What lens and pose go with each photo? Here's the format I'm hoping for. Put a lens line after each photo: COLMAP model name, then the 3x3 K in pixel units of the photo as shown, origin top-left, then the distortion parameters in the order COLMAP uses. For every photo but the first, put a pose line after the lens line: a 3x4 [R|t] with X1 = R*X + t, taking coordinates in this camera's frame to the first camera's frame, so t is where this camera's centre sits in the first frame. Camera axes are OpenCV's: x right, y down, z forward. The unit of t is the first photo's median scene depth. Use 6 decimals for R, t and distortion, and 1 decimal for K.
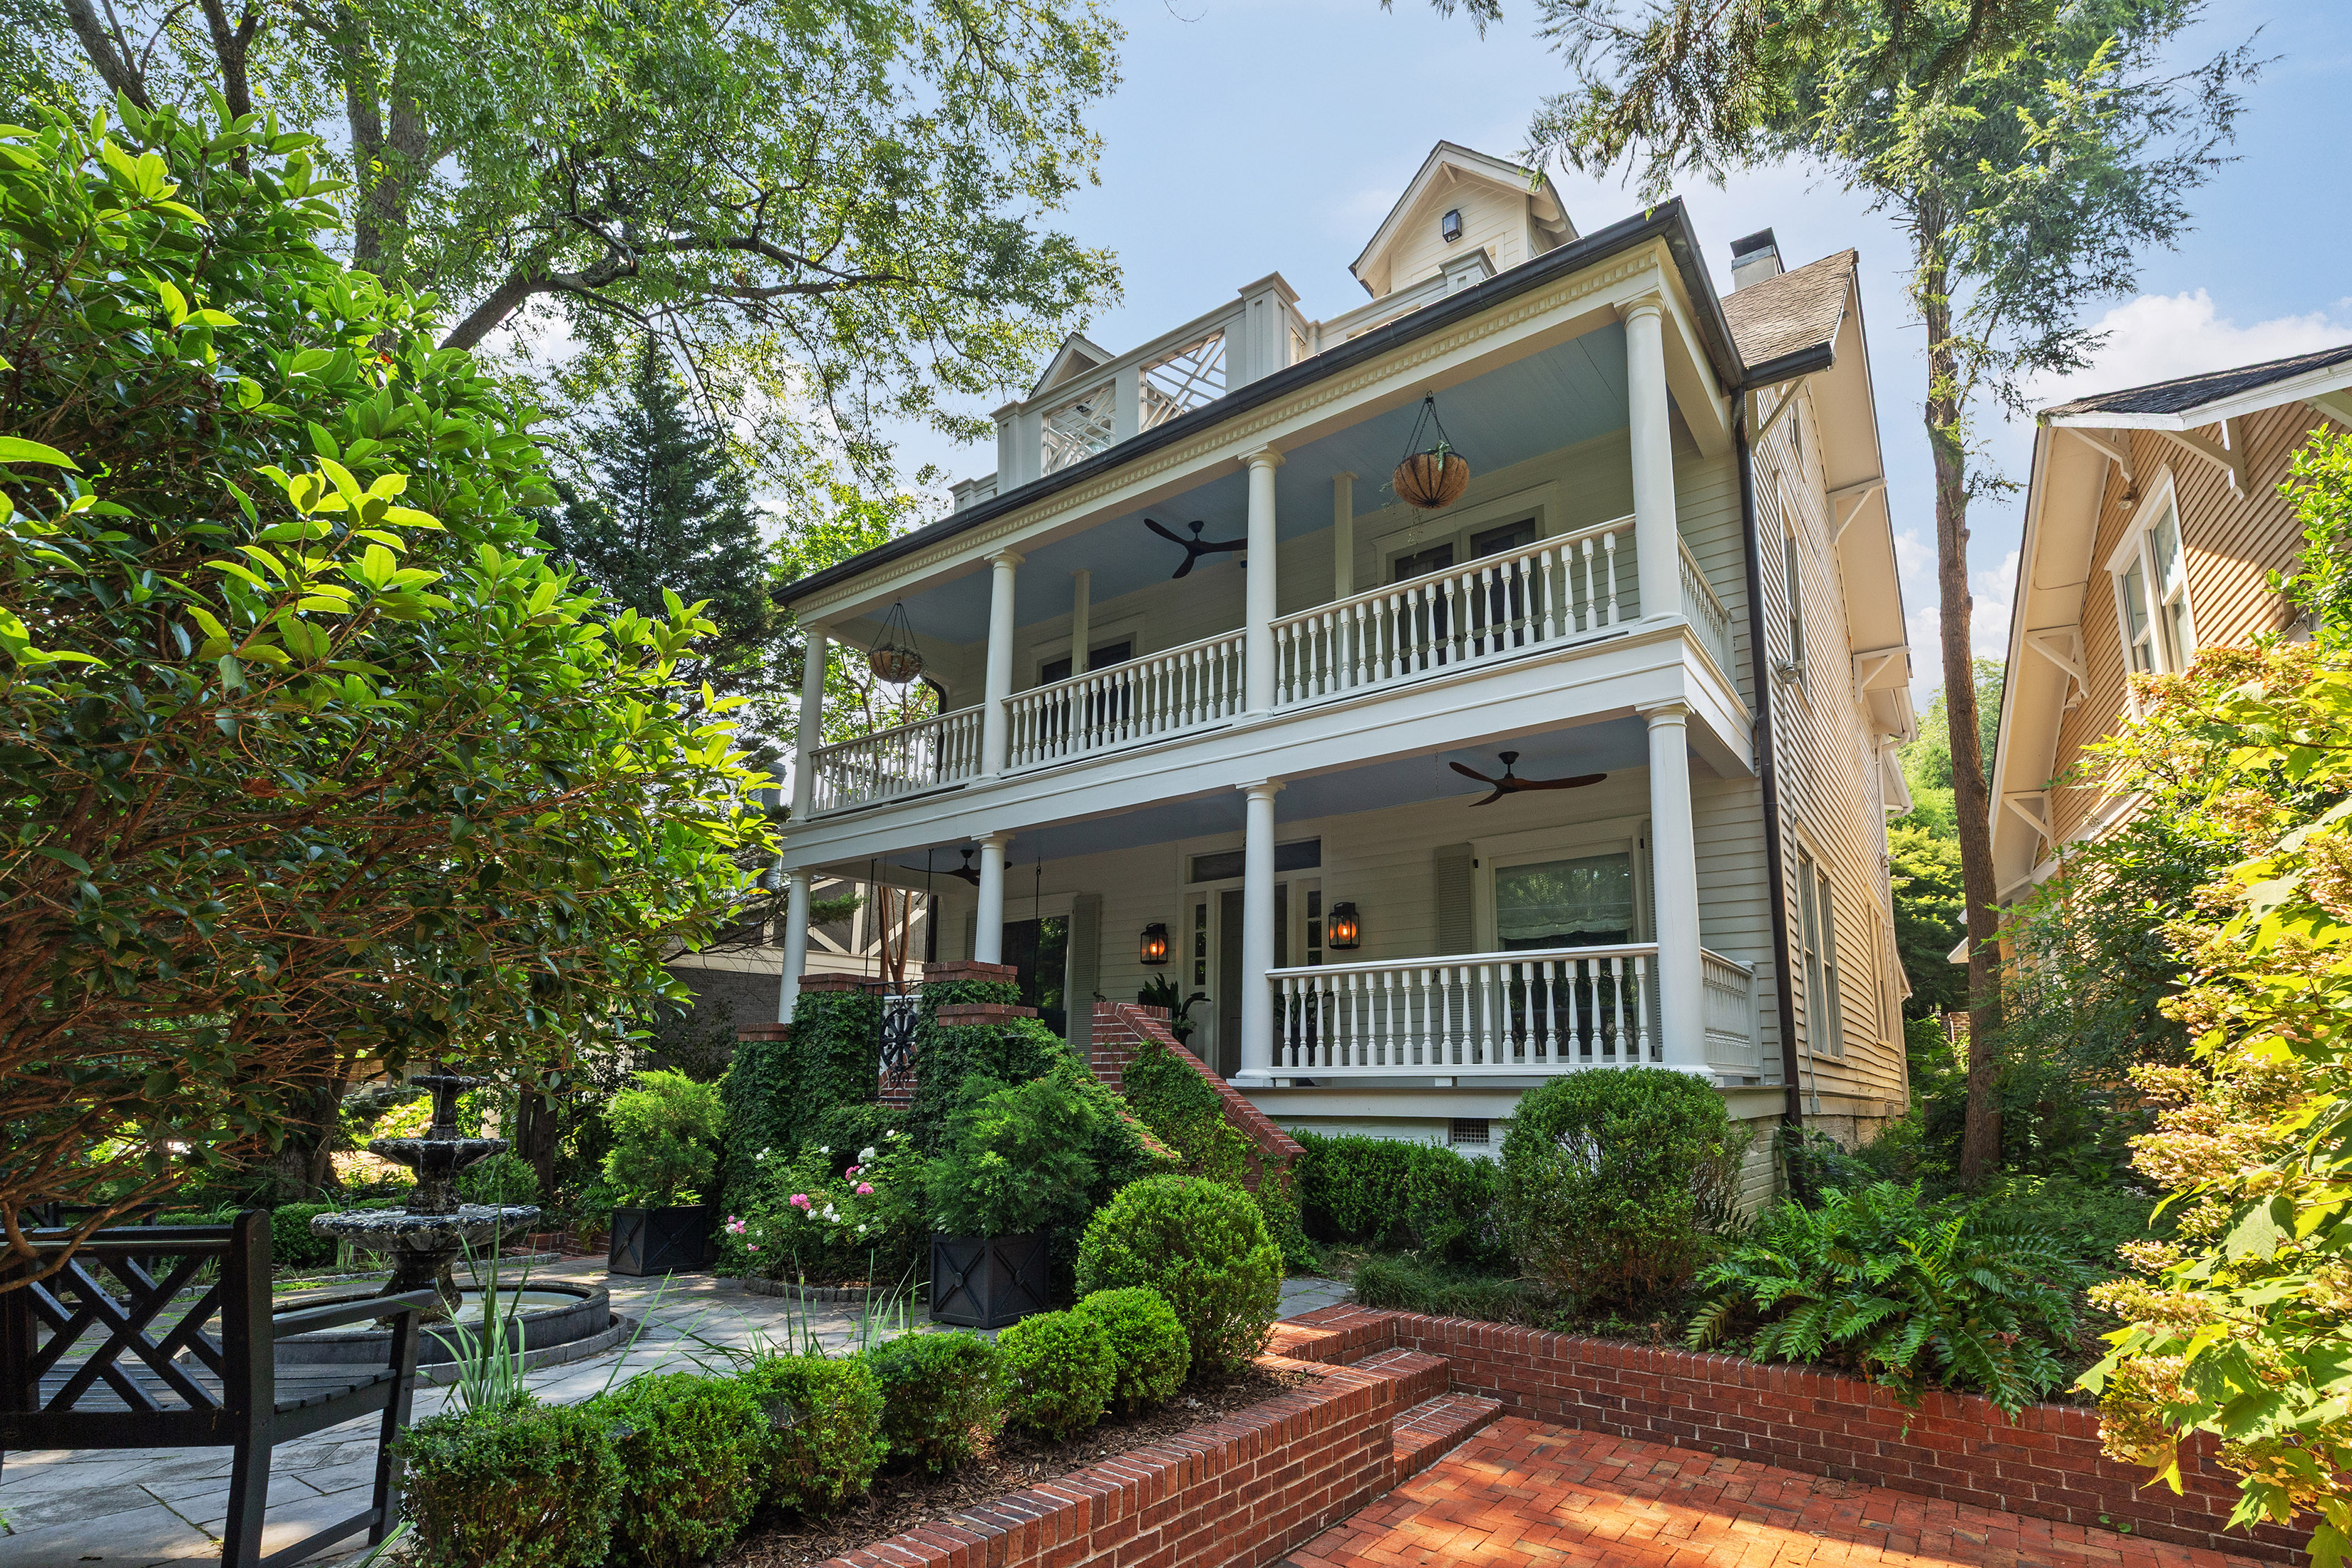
lens RADIAL K [[1078.9, 0, 1169.5], [0, 1078.9, 789.2], [0, 0, 1]] dist [0.005078, 0.000520]
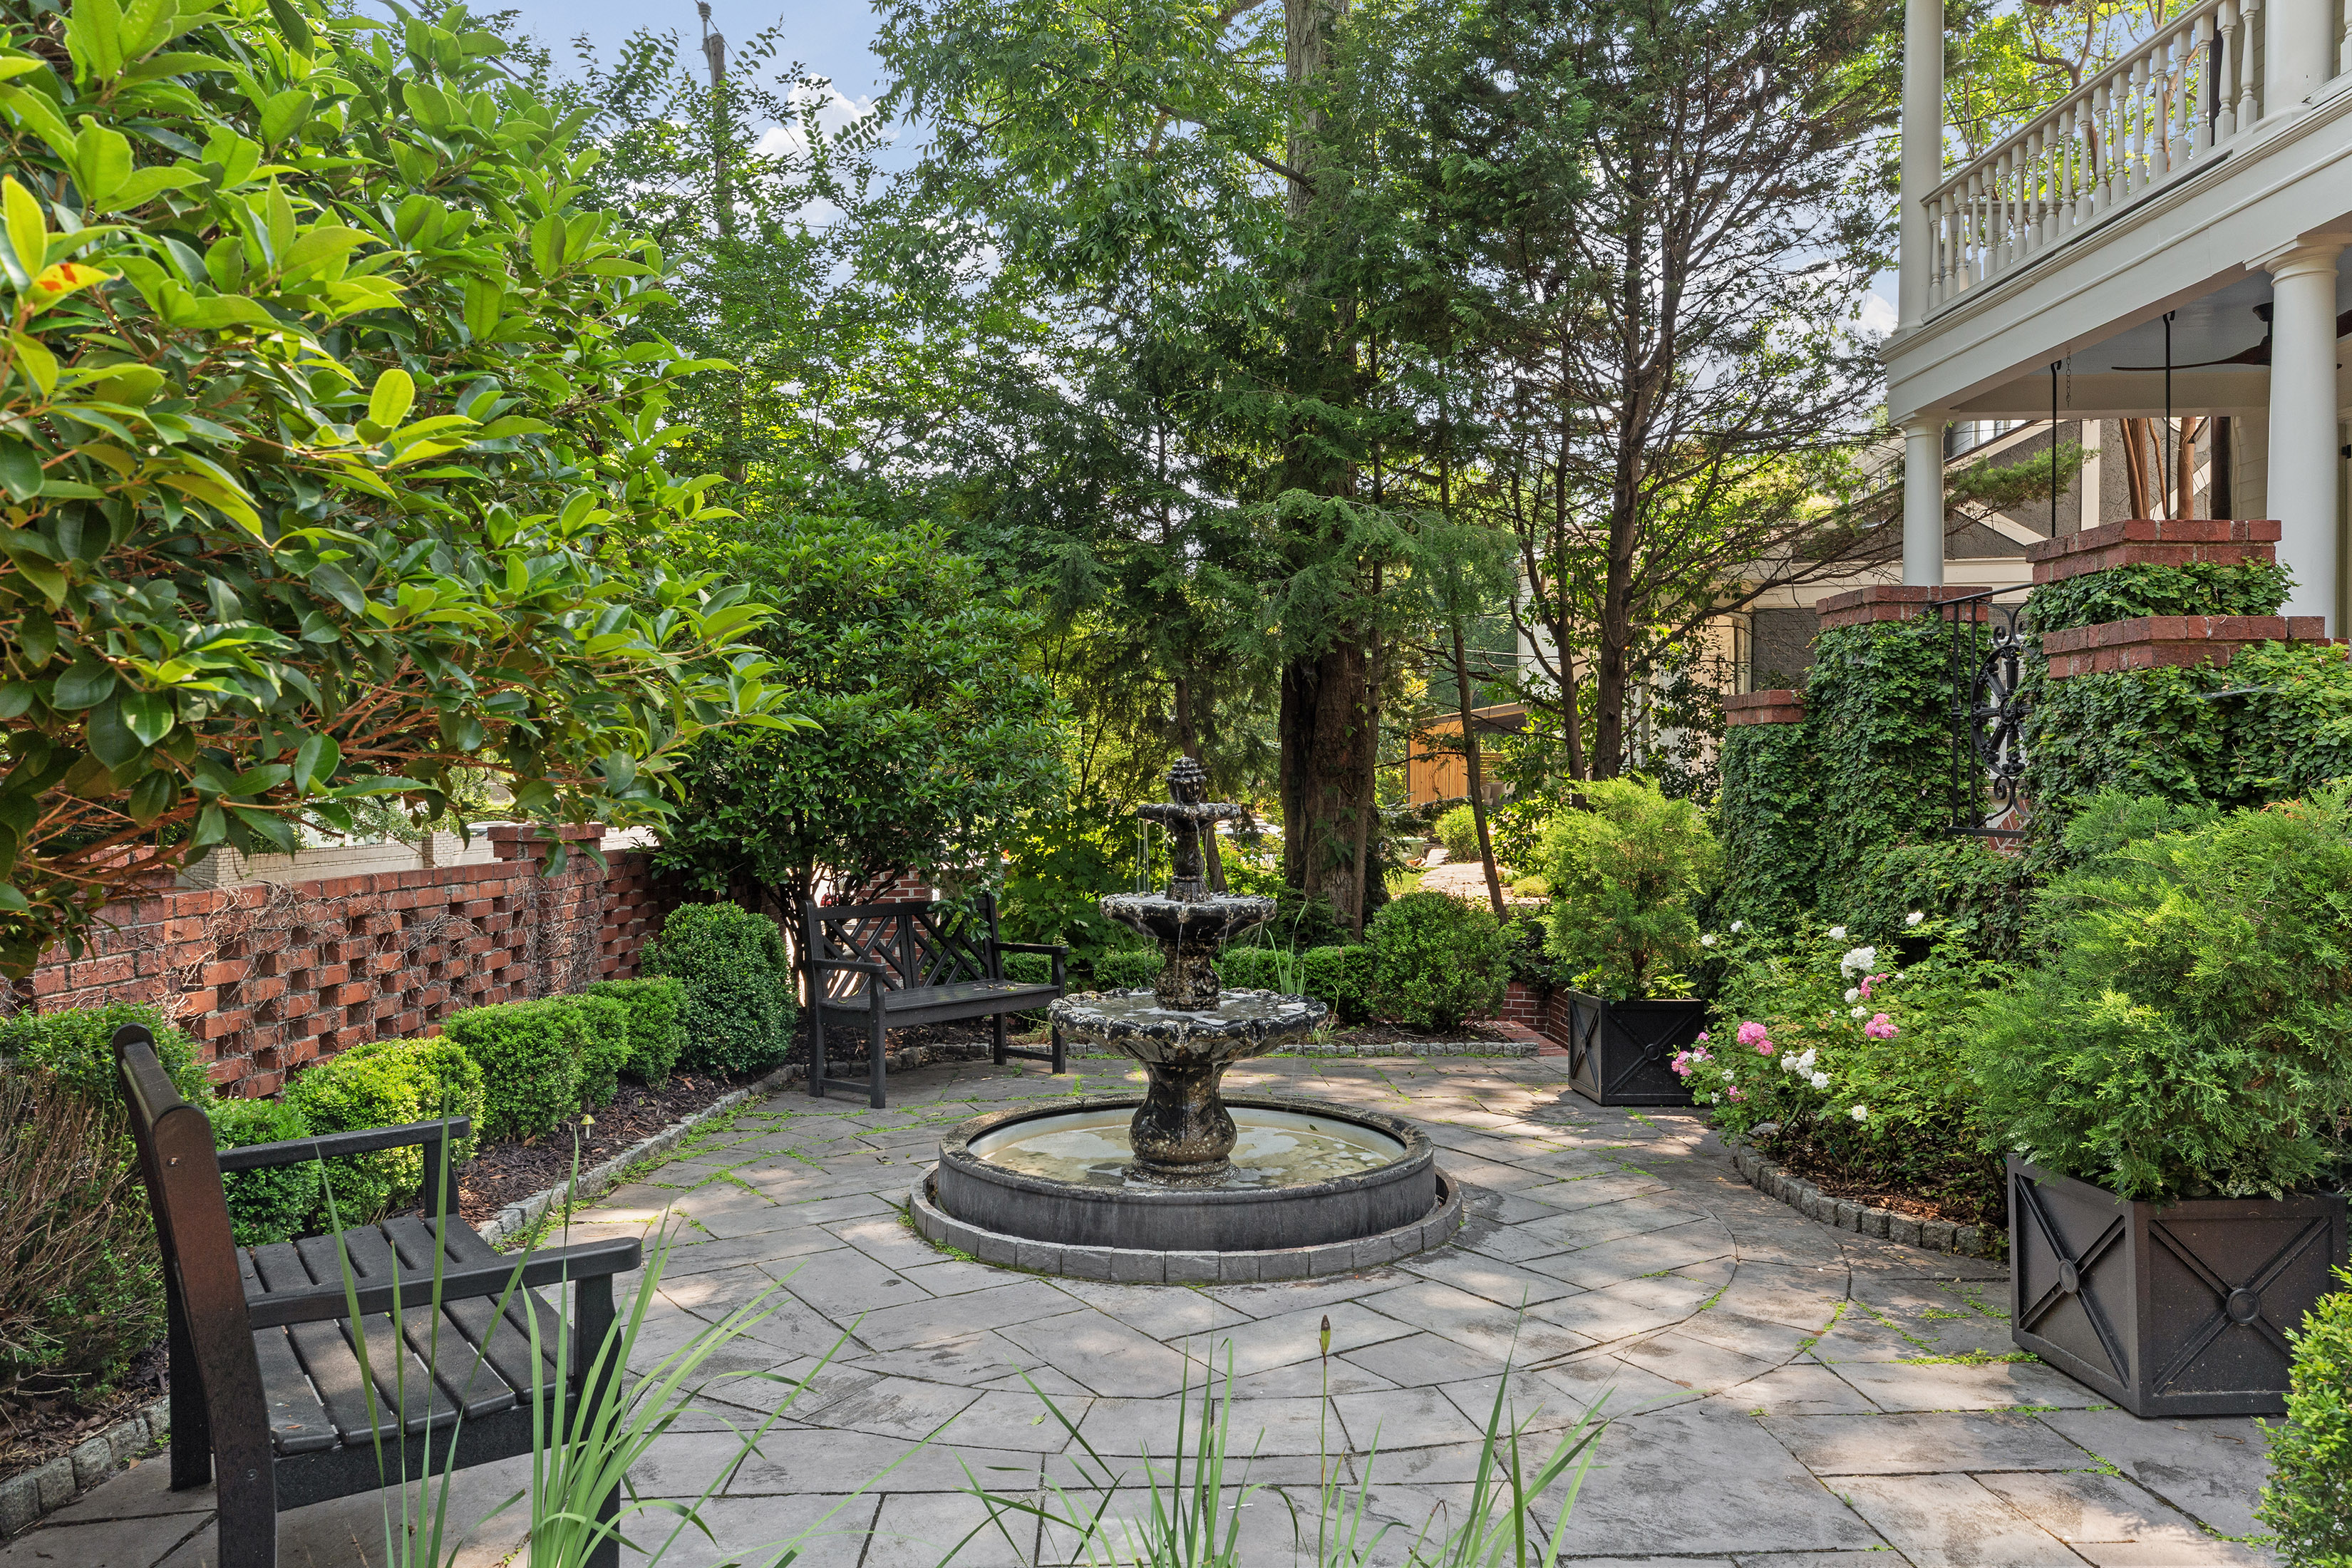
lens RADIAL K [[1565.6, 0, 1176.5], [0, 1565.6, 753.3], [0, 0, 1]] dist [0.000963, -0.000369]
pose [[0.646590, -0.028168, -0.762317, 0.041840], [0.219432, 0.963950, 0.150502, 0.087056], [0.730596, -0.264590, 0.629461, 0.384542]]
